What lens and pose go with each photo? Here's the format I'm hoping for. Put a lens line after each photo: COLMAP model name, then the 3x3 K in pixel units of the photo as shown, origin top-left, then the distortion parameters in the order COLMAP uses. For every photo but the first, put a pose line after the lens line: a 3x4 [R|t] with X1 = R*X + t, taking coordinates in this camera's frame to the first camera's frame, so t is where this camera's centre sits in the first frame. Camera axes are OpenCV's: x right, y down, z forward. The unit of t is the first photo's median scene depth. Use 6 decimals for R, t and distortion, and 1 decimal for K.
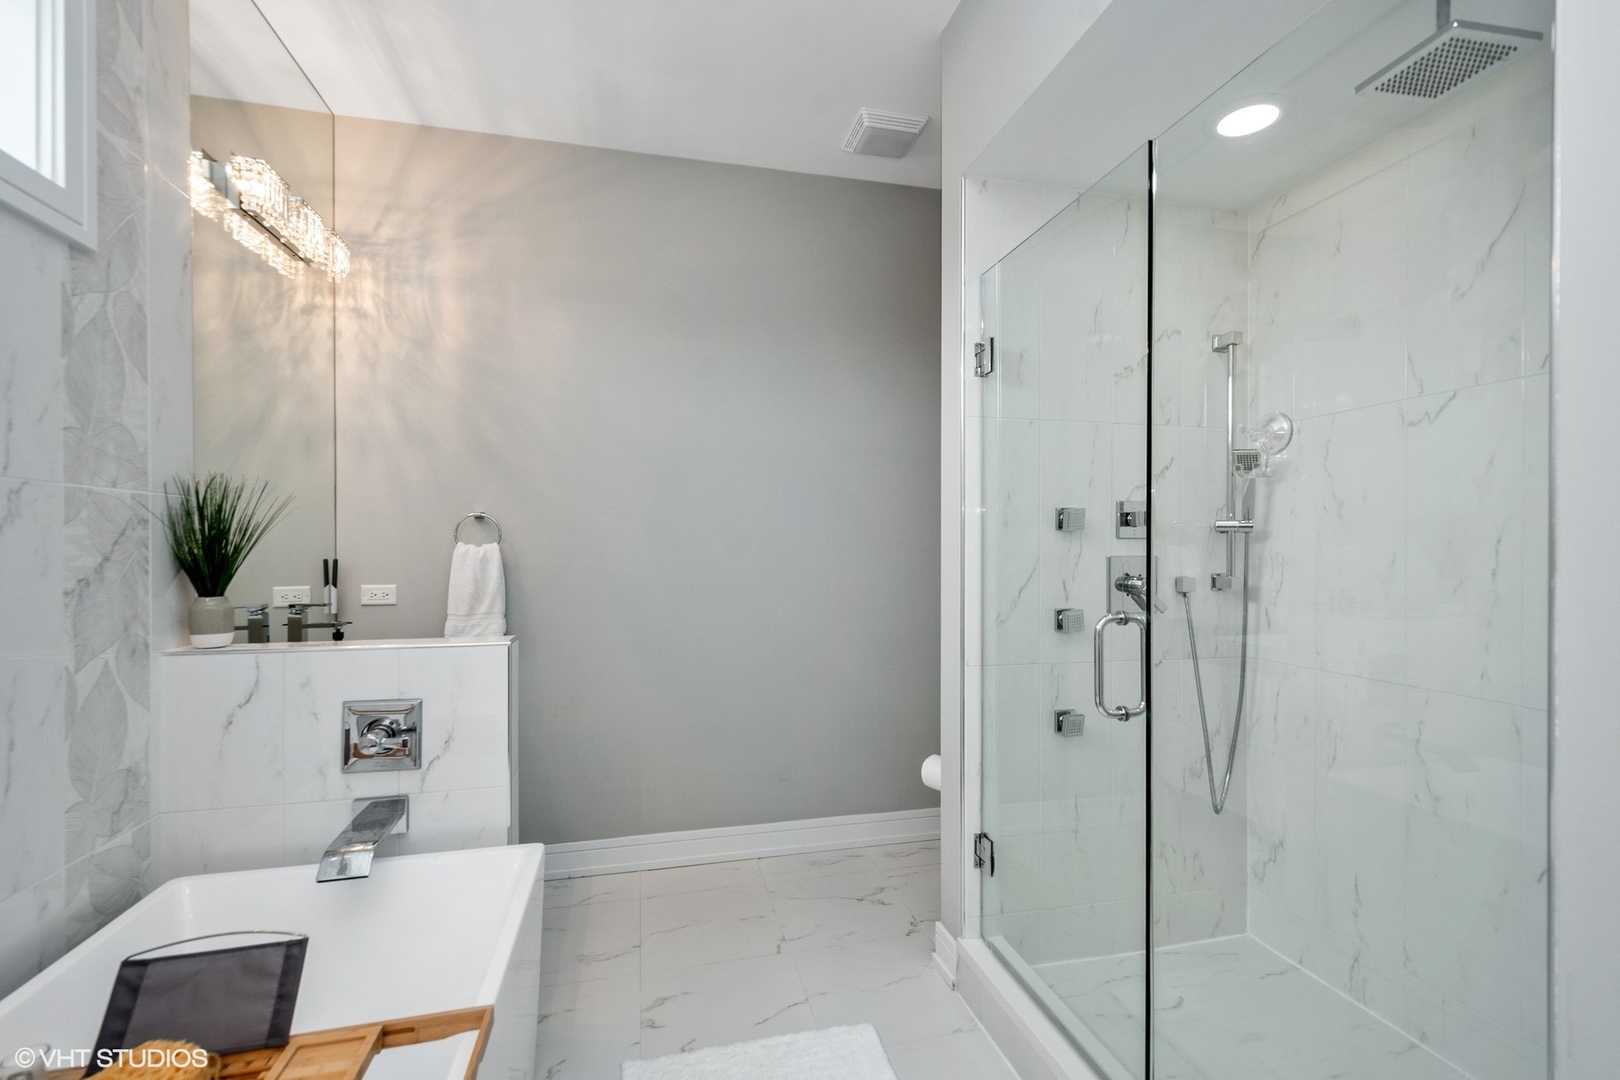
lens RADIAL K [[709.6, 0, 812.1], [0, 709.6, 550.7], [0, 0, 1]] dist [0.011564, -0.001749]
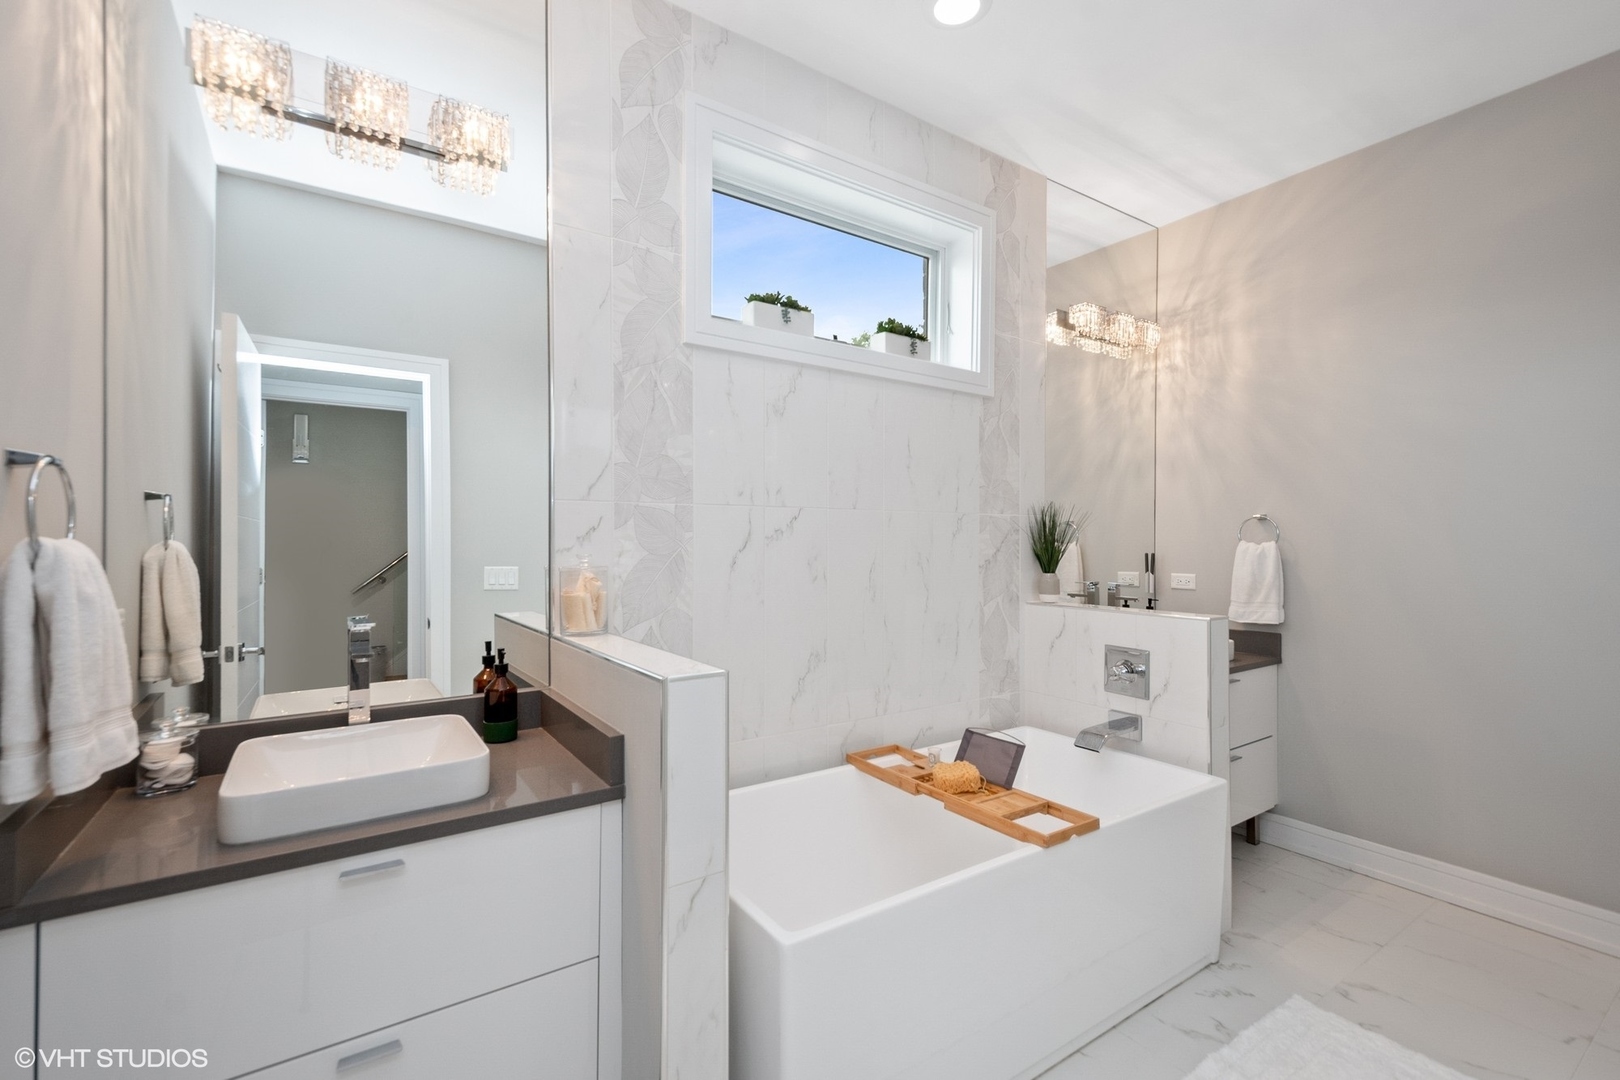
lens RADIAL K [[709.6, 0, 810.6], [0, 709.6, 541.7], [0, 0, 1]] dist [0.011564, -0.001749]
pose [[0.355245, 0.000512, -0.934773, 0.373775], [-0.008106, 0.999964, -0.002533, -0.001727], [0.934738, 0.008477, 0.355236, -0.099312]]
